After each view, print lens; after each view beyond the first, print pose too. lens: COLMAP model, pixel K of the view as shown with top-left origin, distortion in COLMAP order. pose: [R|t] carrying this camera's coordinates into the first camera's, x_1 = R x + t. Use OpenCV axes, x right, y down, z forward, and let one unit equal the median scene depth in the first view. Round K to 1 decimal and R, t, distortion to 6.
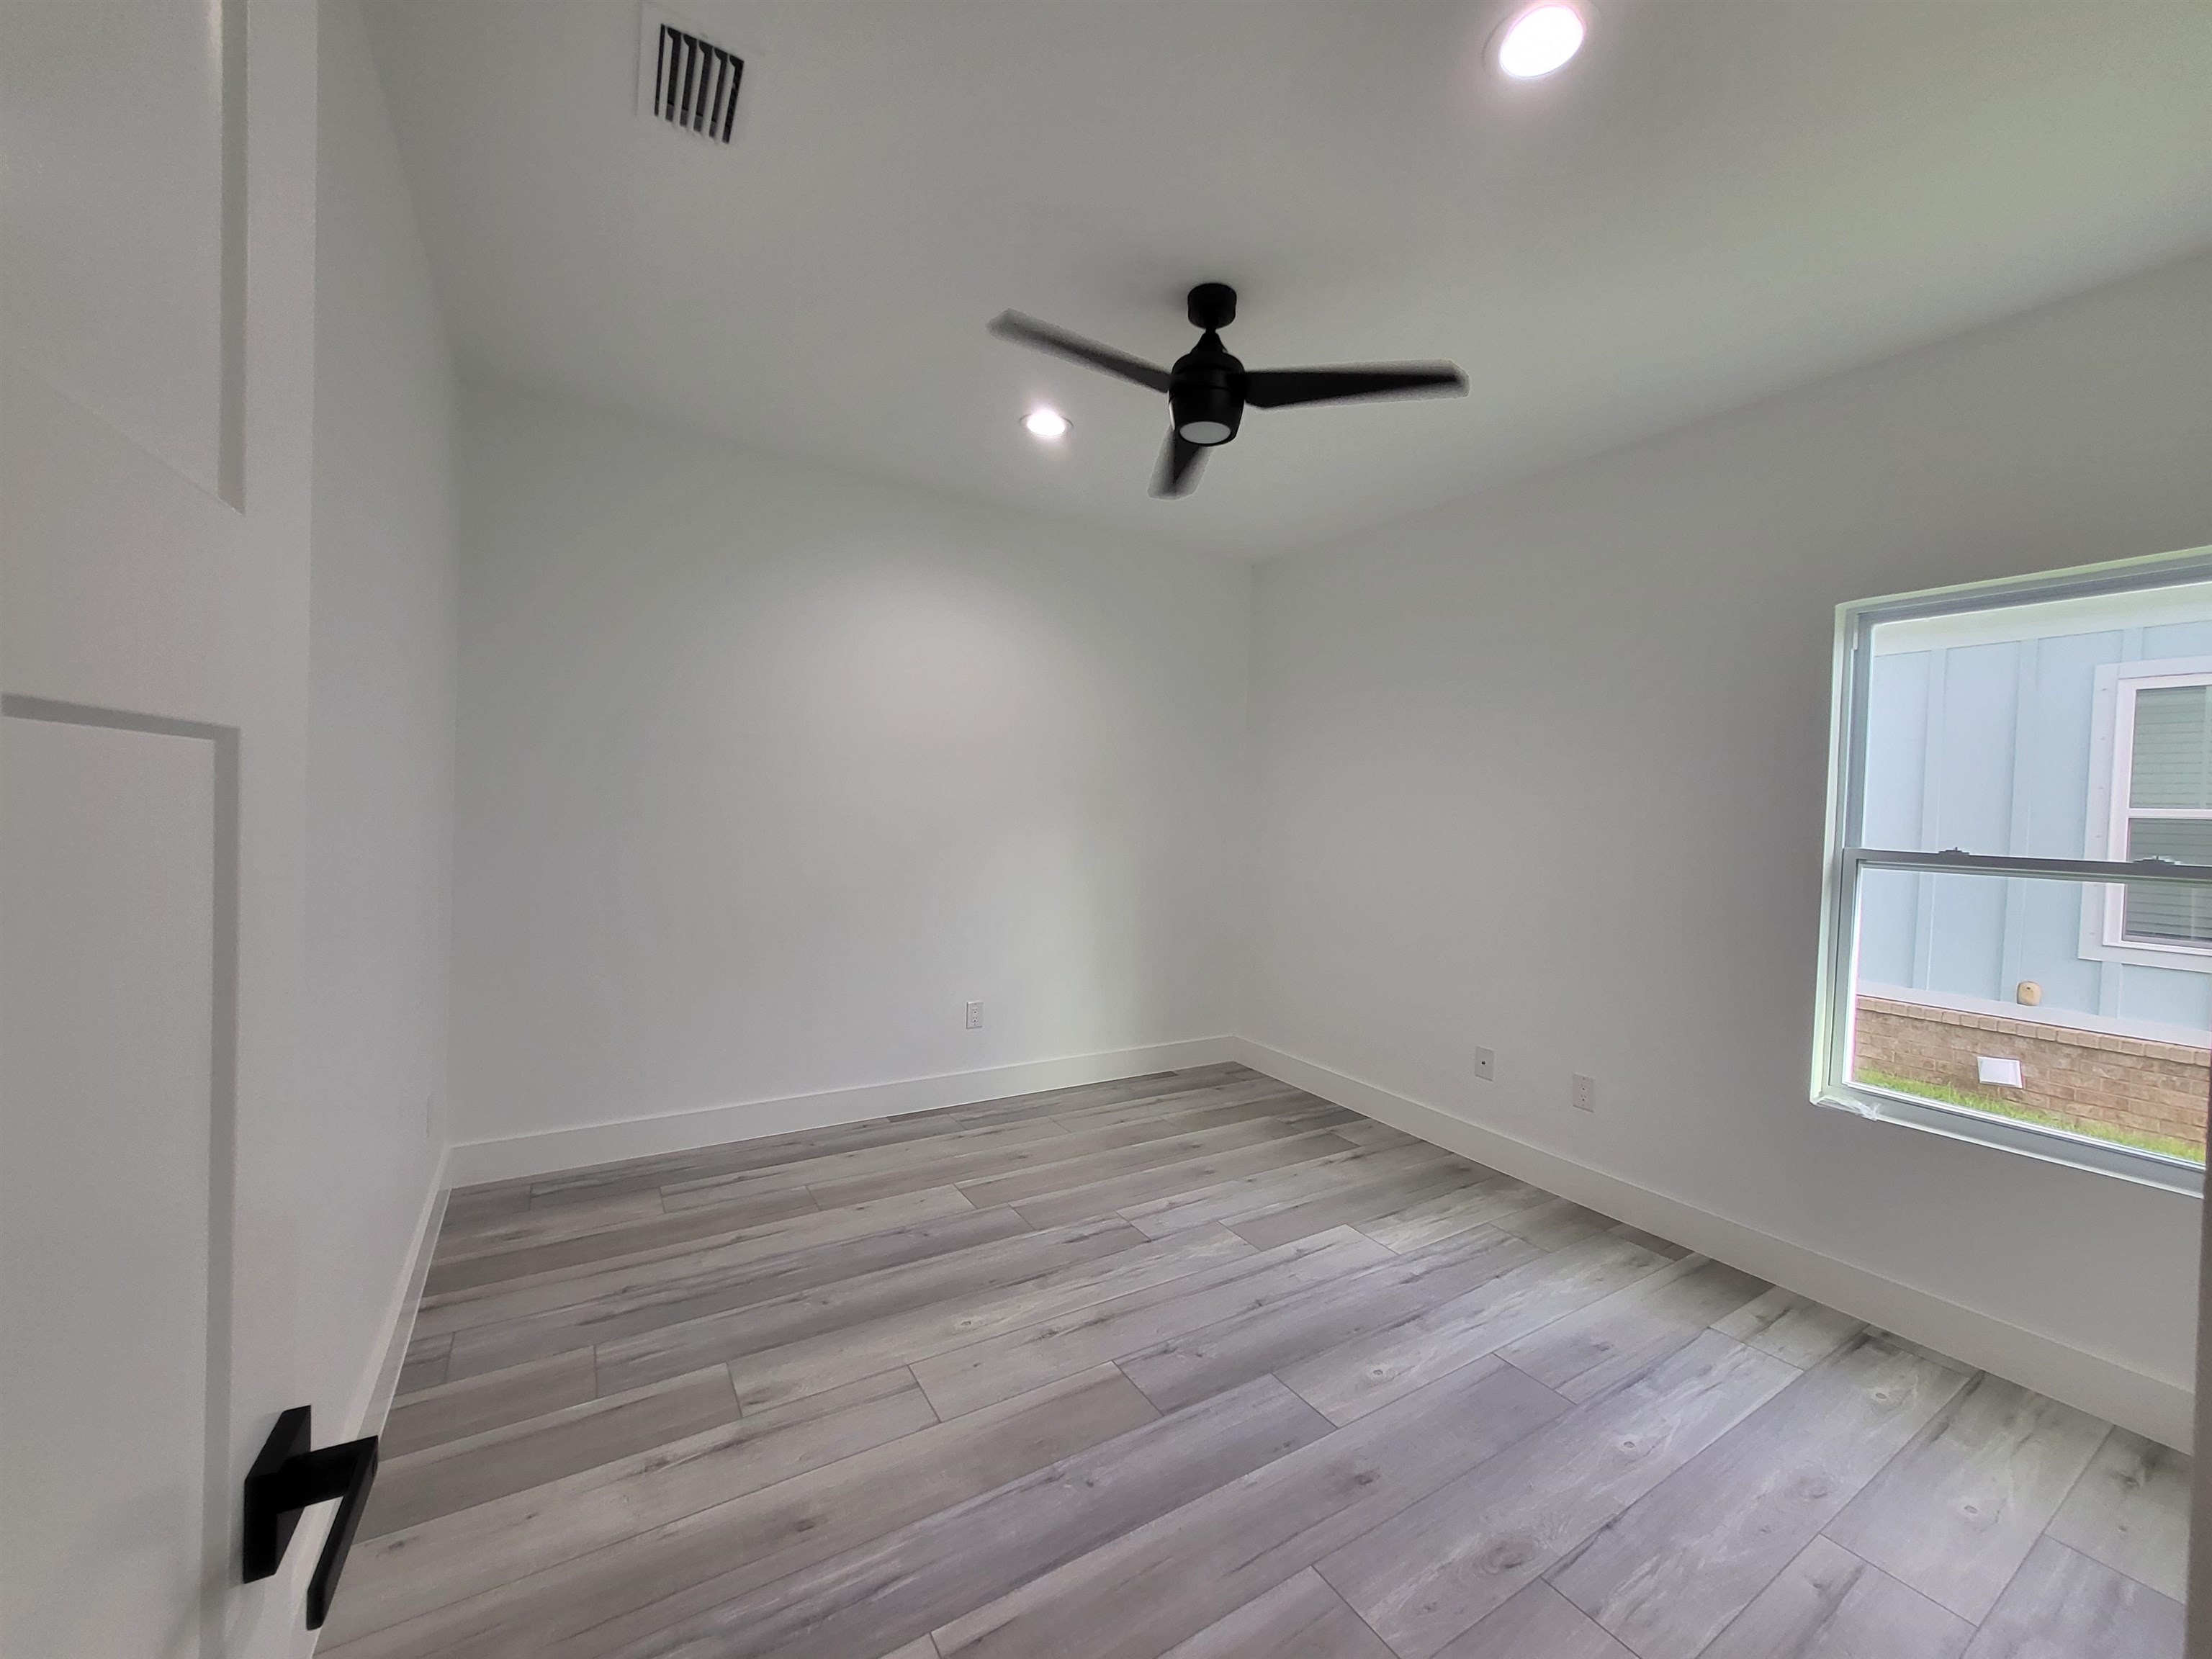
lens RADIAL K [[868.6, 0, 1123.4], [0, 868.6, 830.3], [0, 0, 1]] dist [0.002465, 0.000319]
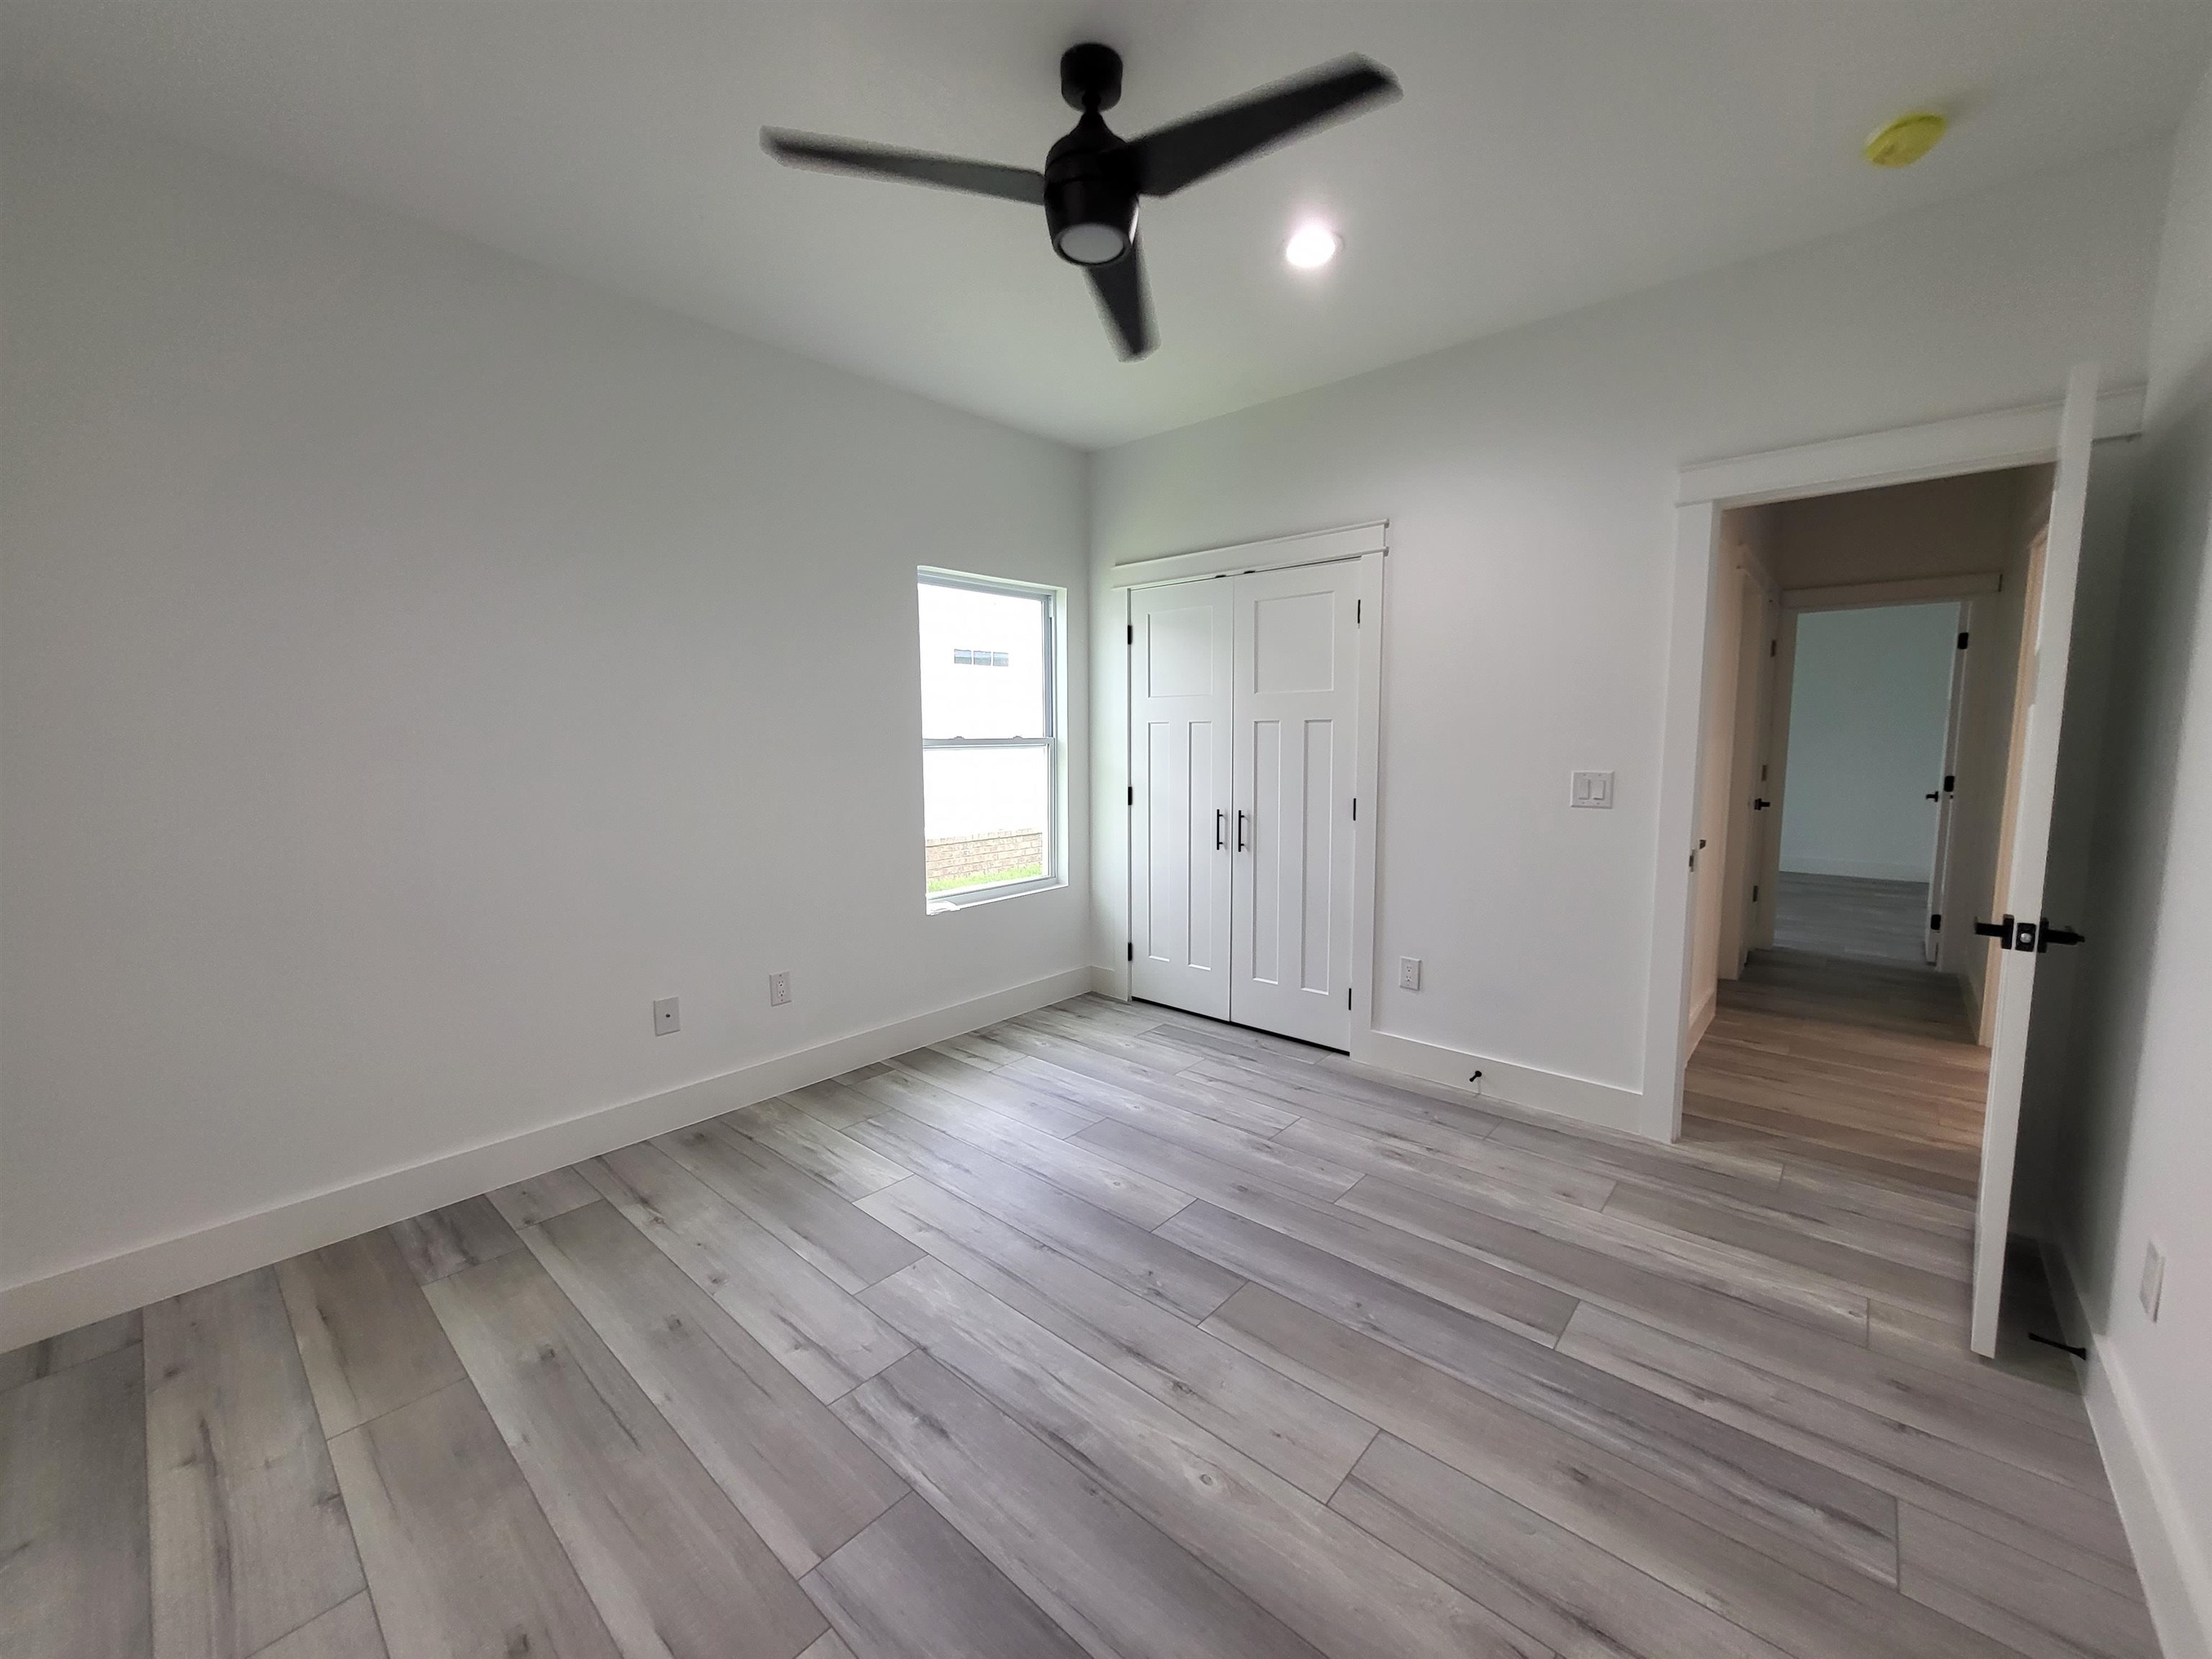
lens RADIAL K [[868.6, 0, 1115.6], [0, 868.6, 823.8], [0, 0, 1]] dist [0.002465, 0.000319]
pose [[-0.280174, -0.133421, 0.950632, -0.745351], [0.021222, 0.989191, 0.145087, -0.047689], [-0.959715, 0.060824, -0.274314, 1.225553]]
